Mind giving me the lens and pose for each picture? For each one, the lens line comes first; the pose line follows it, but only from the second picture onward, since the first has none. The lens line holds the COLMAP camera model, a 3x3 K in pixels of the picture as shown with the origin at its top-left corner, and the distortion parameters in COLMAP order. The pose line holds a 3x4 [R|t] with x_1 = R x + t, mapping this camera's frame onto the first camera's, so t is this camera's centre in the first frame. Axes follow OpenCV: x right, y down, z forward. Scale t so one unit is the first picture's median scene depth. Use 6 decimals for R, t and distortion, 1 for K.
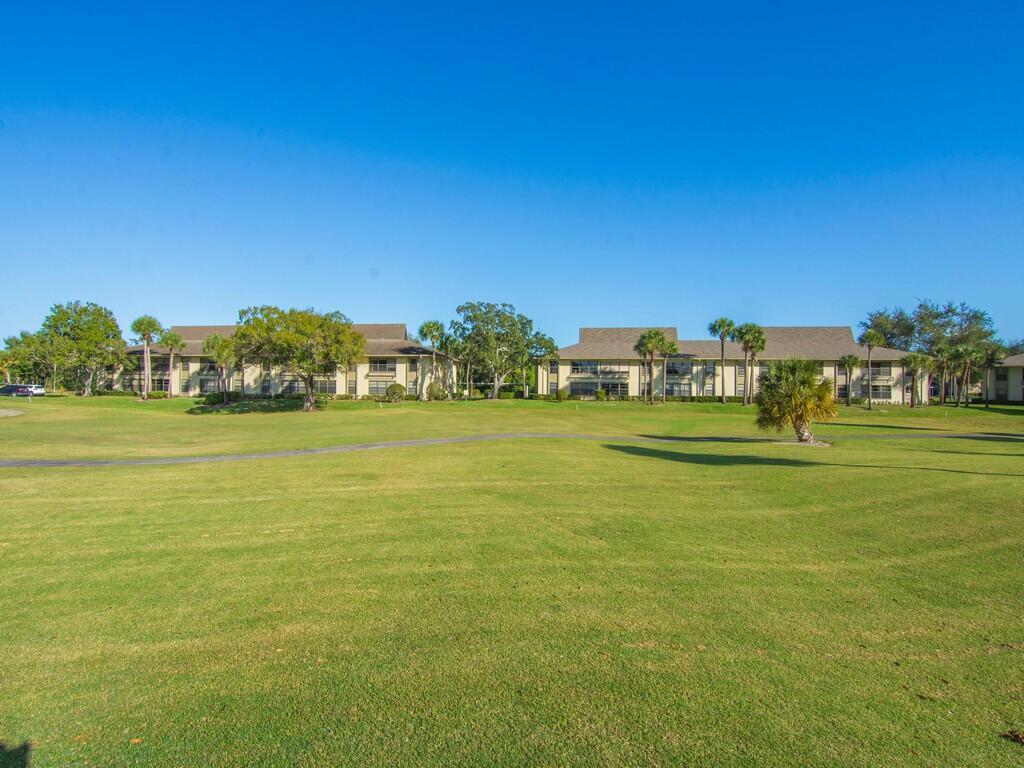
lens RADIAL K [[515.7, 0, 512.0], [0, 515.7, 384.0], [0, 0, 1]] dist [-0.000779, -0.000154]
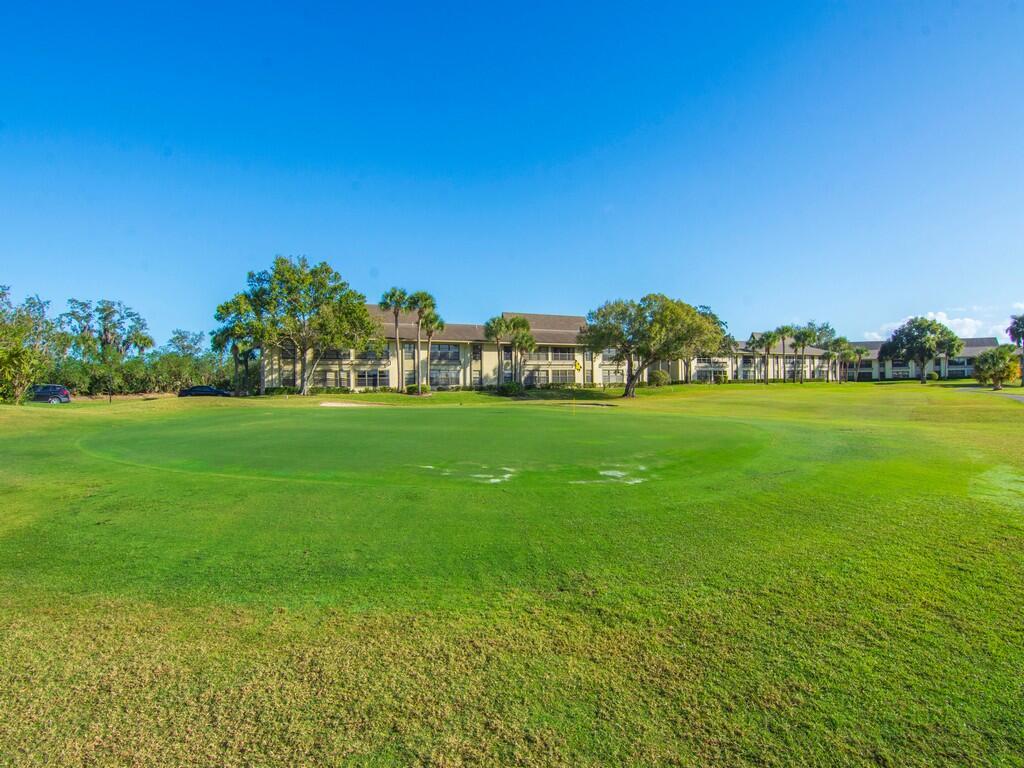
lens RADIAL K [[515.7, 0, 512.0], [0, 515.7, 384.0], [0, 0, 1]] dist [-0.000779, -0.000154]
pose [[0.779517, -0.024108, 0.625917, -1.042844], [0.015526, 0.999696, 0.019169, -0.000952], [-0.626188, -0.005224, 0.779654, 0.290839]]
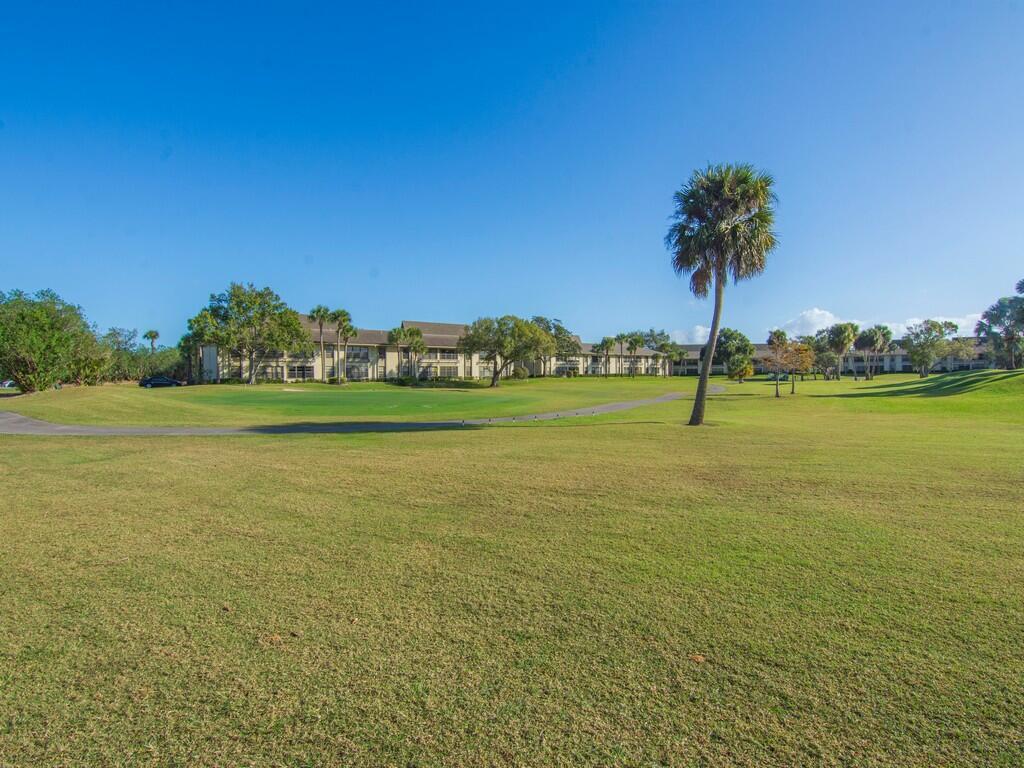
lens RADIAL K [[515.7, 0, 512.0], [0, 515.7, 384.0], [0, 0, 1]] dist [-0.000779, -0.000154]
pose [[0.653531, -0.031569, 0.756241, -1.234624], [0.004224, 0.999266, 0.038063, -0.011927], [-0.756888, -0.021681, 0.653185, 0.021657]]
